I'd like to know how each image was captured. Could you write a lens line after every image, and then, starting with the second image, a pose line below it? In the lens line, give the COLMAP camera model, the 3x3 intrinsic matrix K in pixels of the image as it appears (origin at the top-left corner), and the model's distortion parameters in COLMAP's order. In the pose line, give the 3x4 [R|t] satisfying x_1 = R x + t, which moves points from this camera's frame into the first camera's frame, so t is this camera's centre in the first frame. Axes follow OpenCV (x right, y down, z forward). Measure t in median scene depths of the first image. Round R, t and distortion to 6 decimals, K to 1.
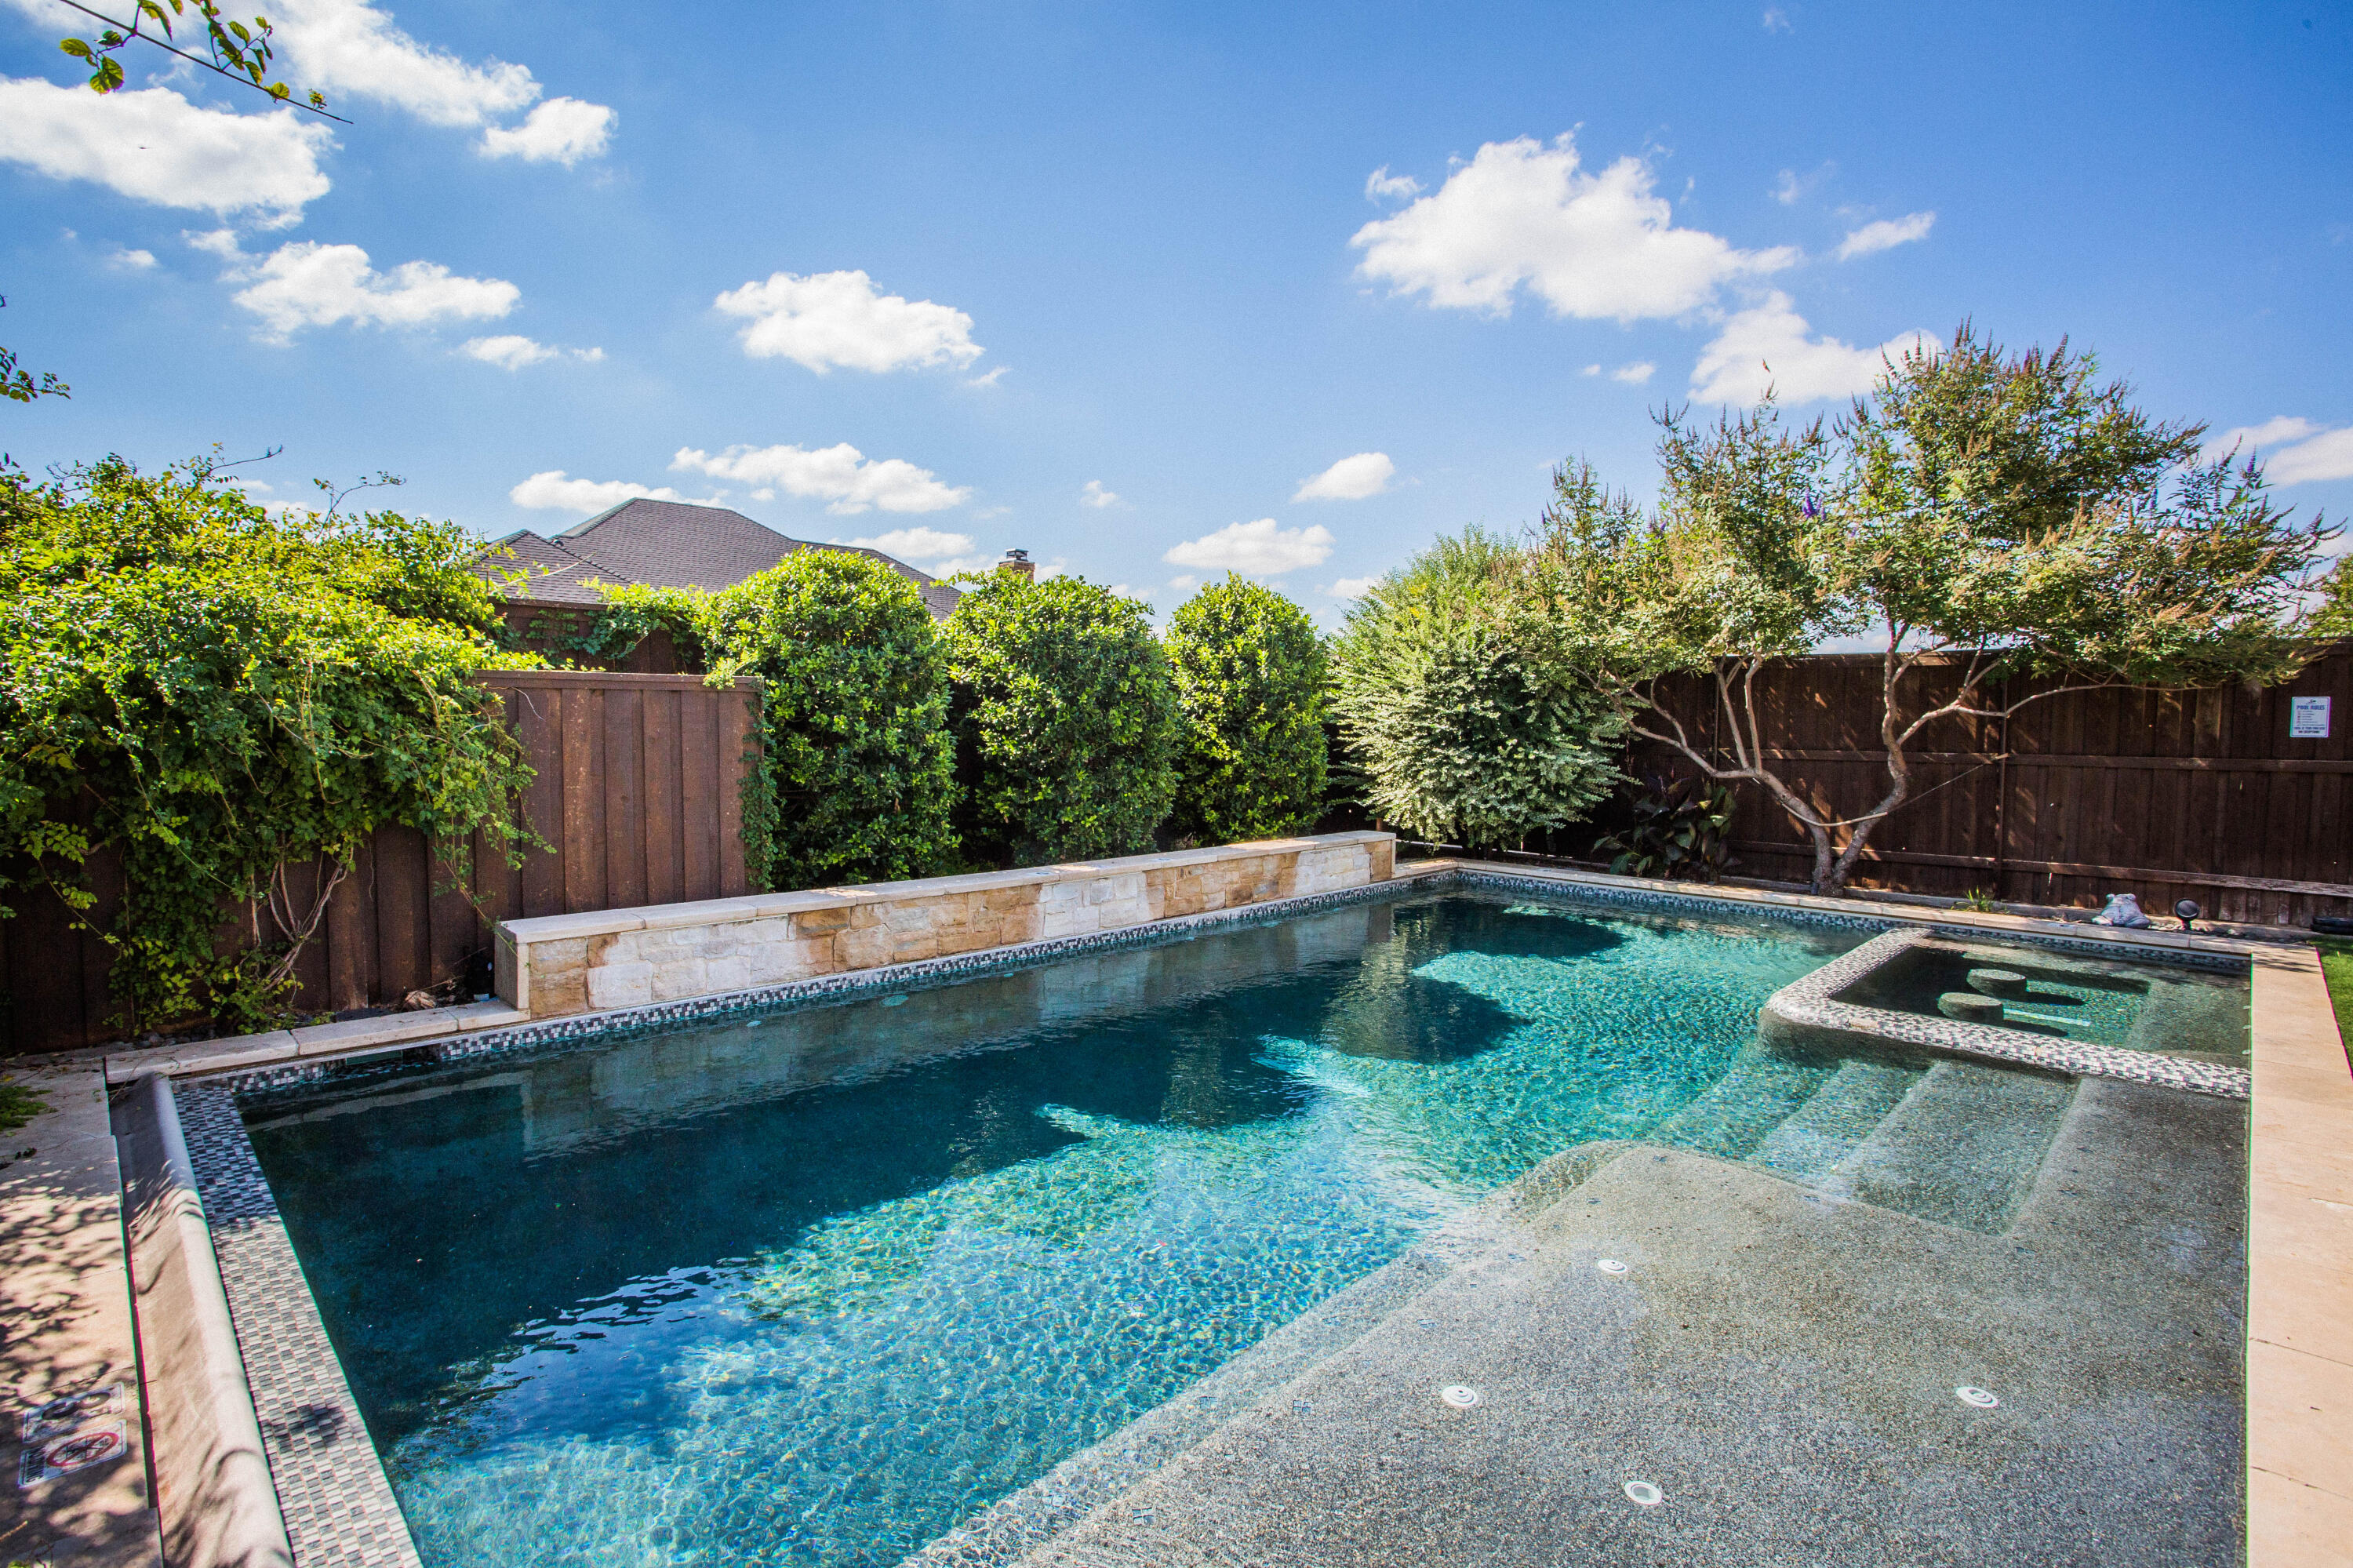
lens RADIAL K [[1135.8, 0, 1176.5], [0, 1135.8, 784.0], [0, 0, 1]] dist [-0.055456, 0.019777]
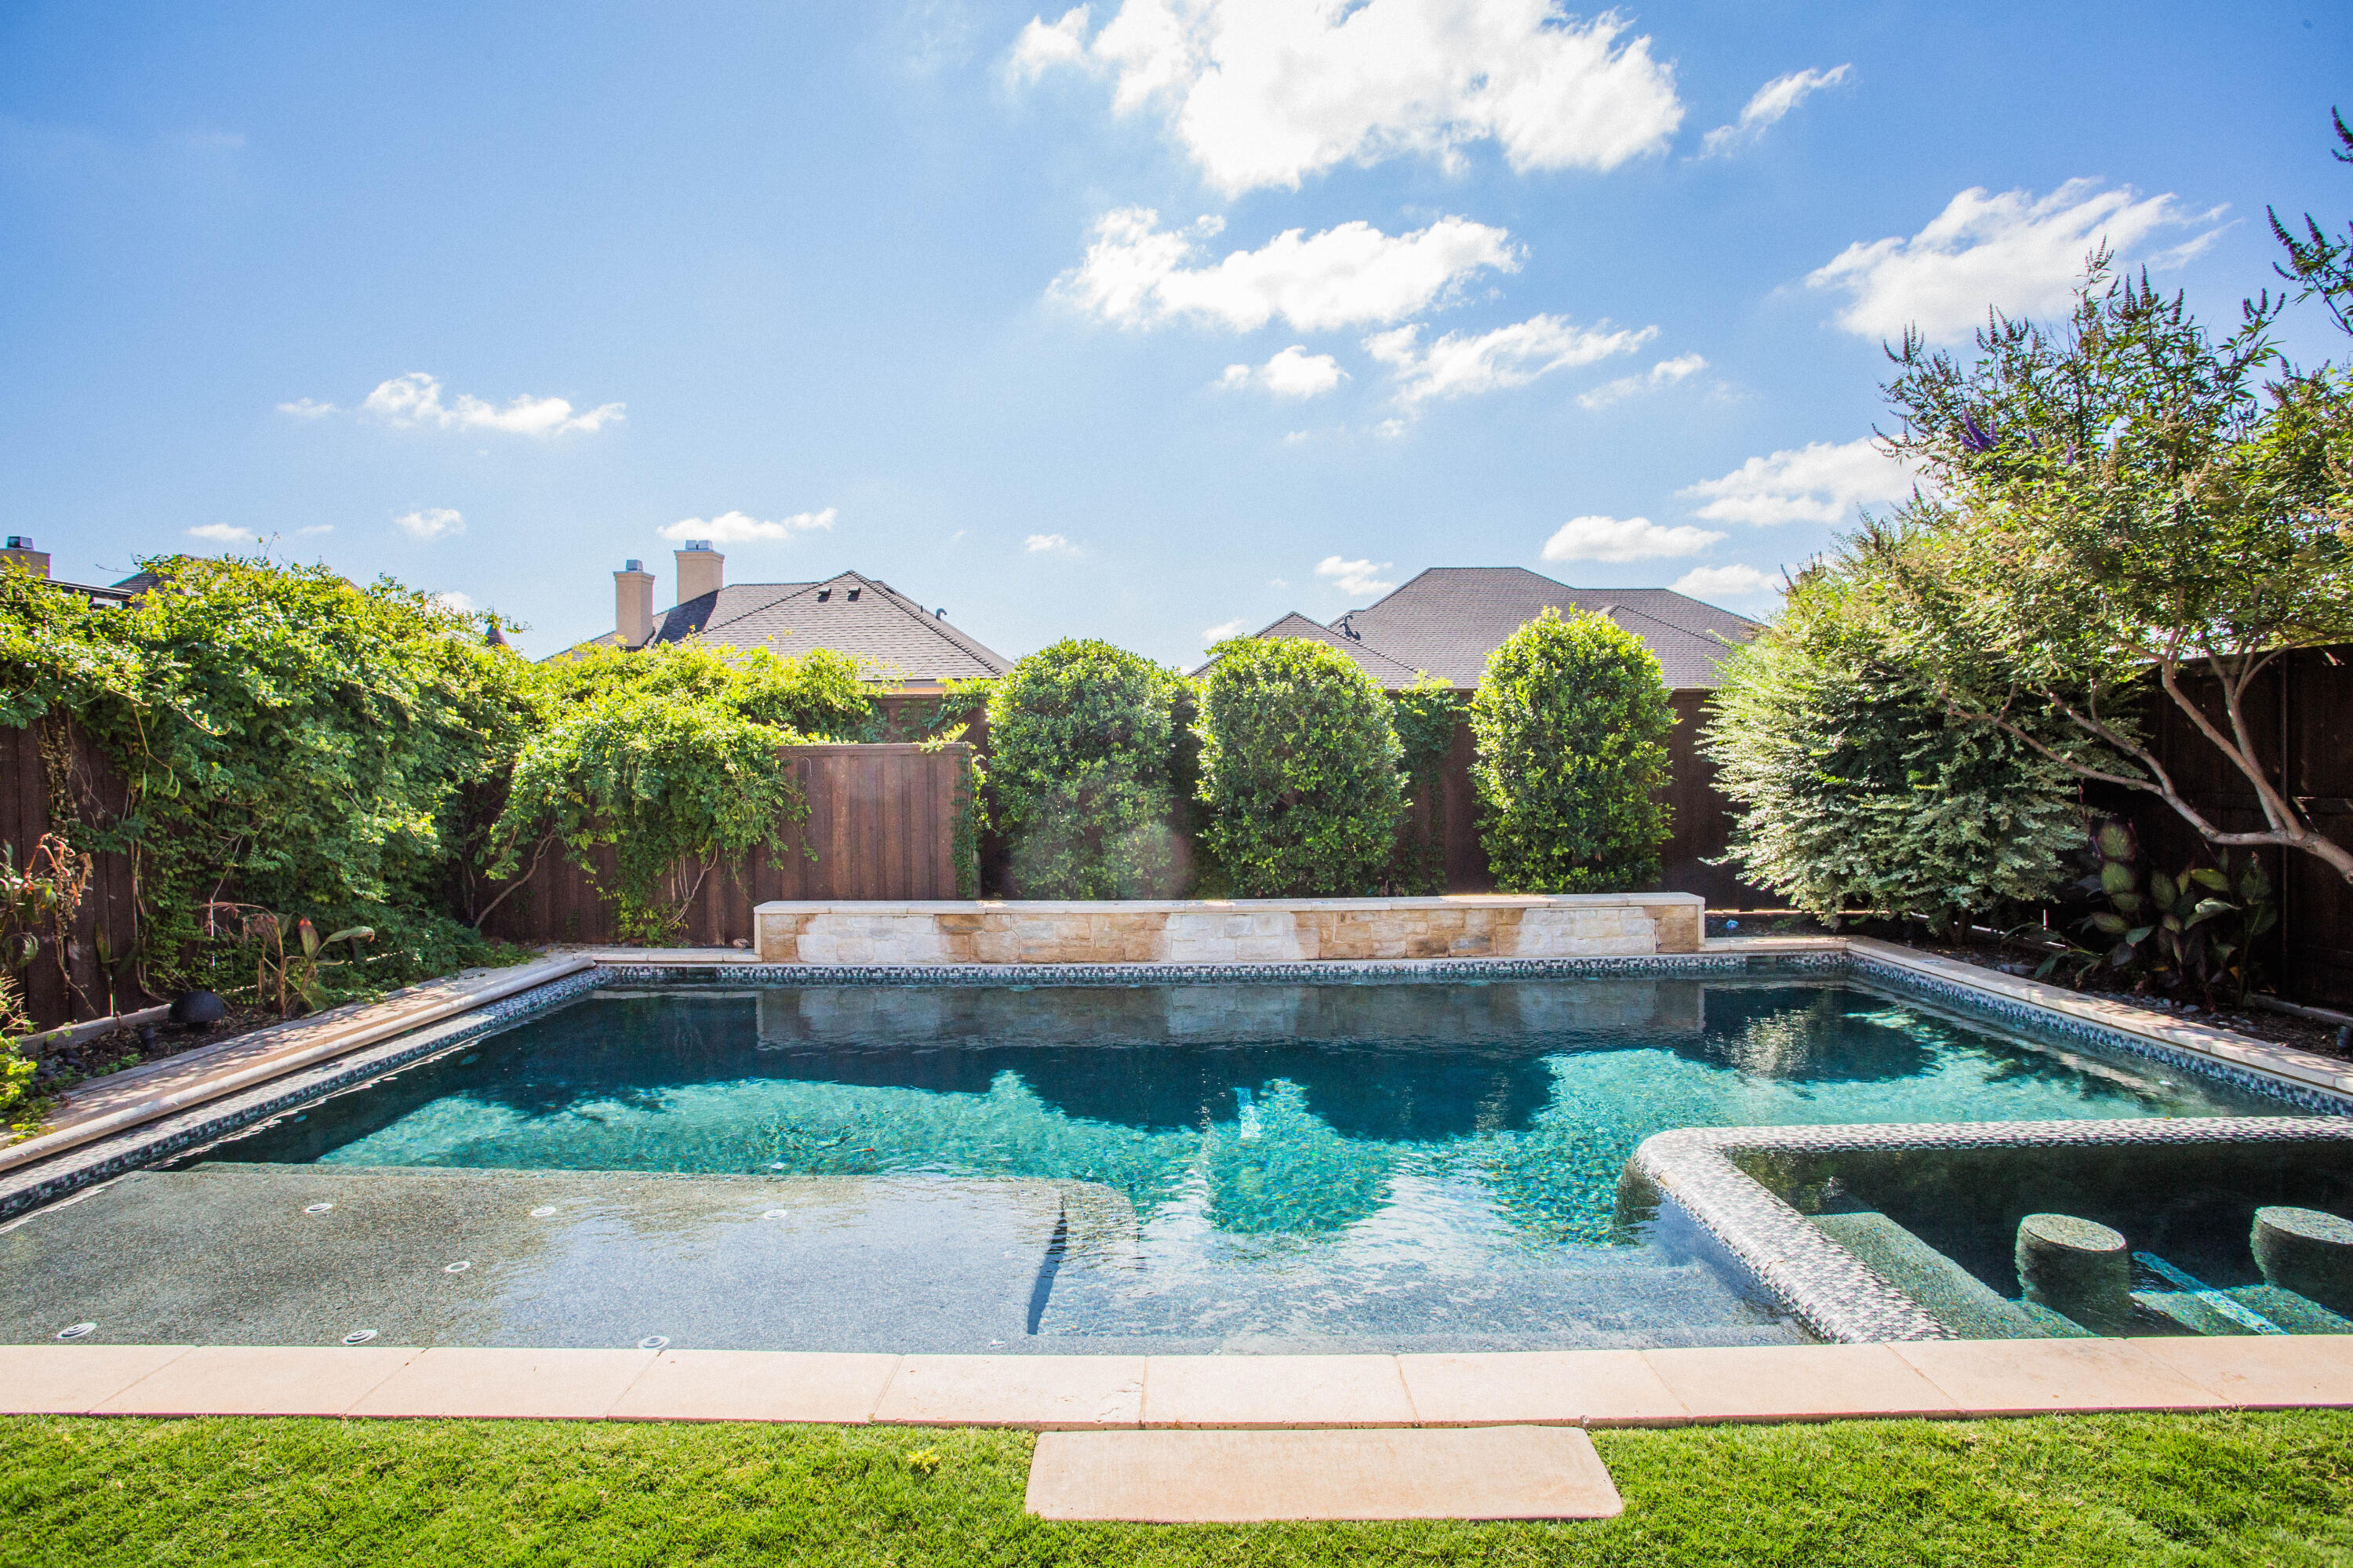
lens RADIAL K [[1148.8, 0, 1165.1], [0, 1148.8, 779.6], [0, 0, 1]] dist [-0.075313, 0.032830]
pose [[0.695500, -0.007032, -0.718491, 0.748892], [-0.024335, 0.999148, -0.033334, -0.009039], [0.718113, 0.040668, 0.694737, 0.191113]]
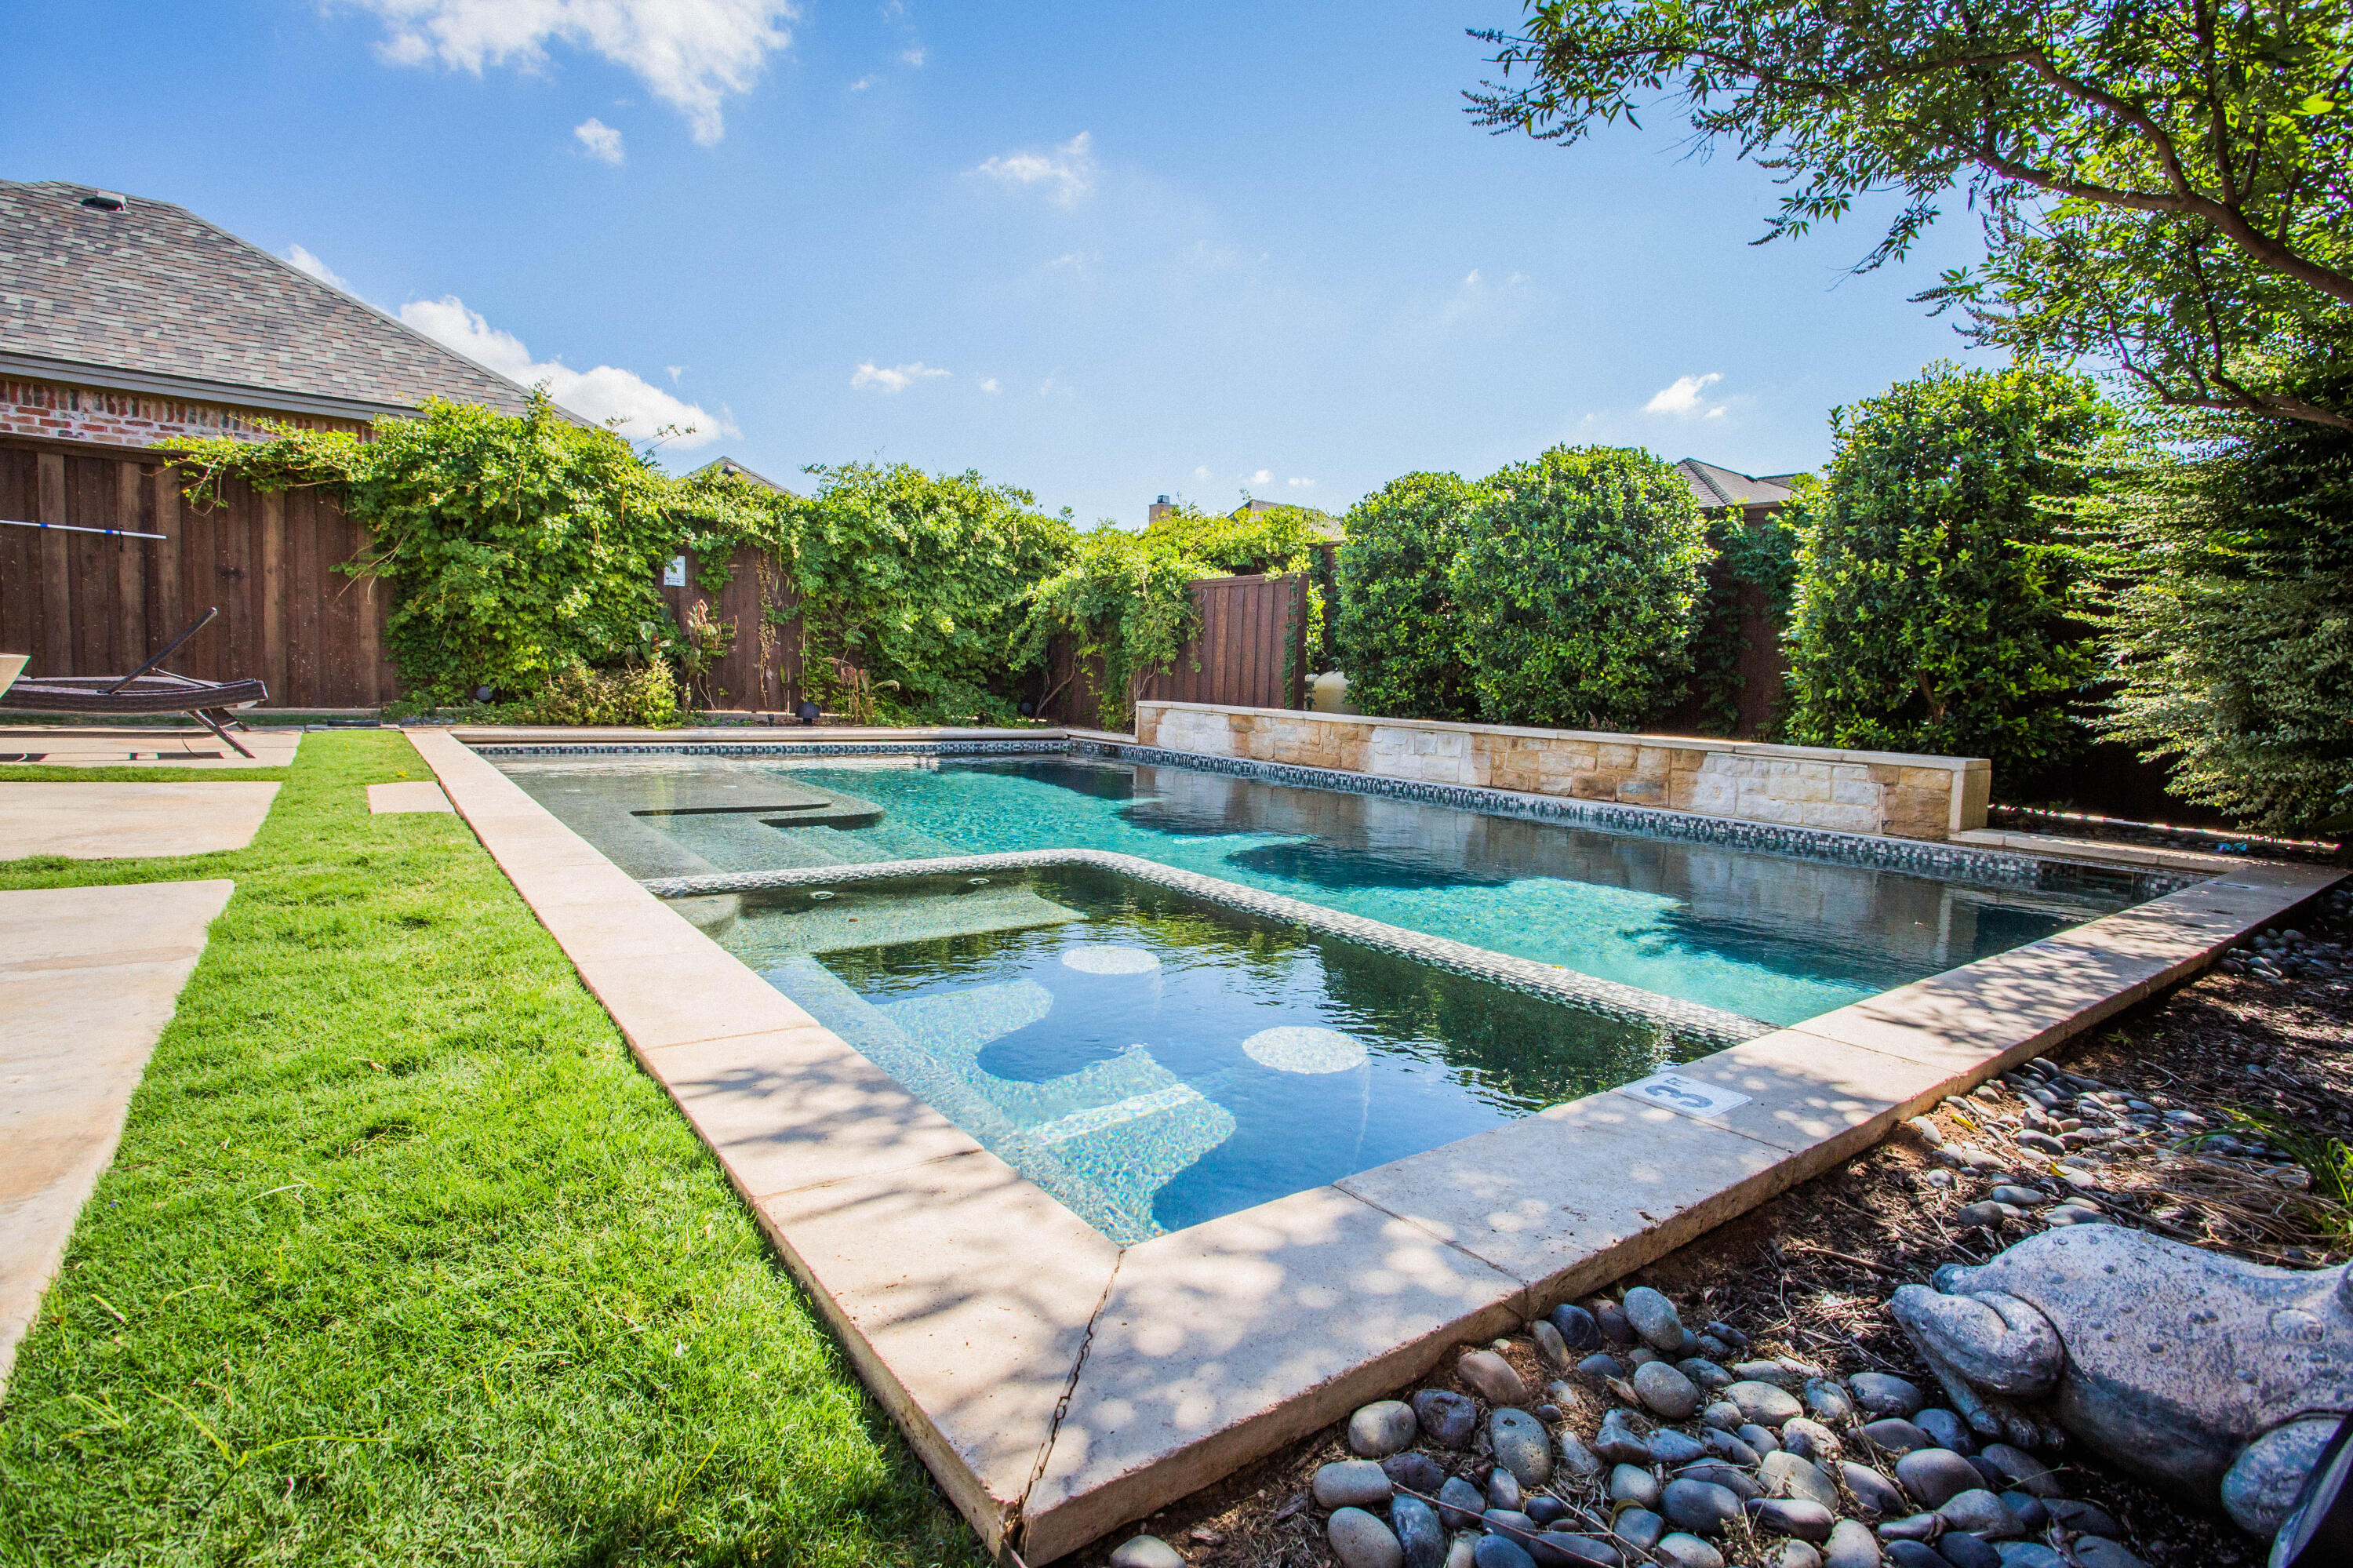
lens RADIAL K [[1148.8, 0, 1165.1], [0, 1148.8, 779.6], [0, 0, 1]] dist [-0.075313, 0.032830]
pose [[-0.154032, 0.073772, -0.985308, 1.148674], [-0.095975, 0.991376, 0.089230, 0.060153], [0.983394, 0.108309, -0.145623, 1.009126]]
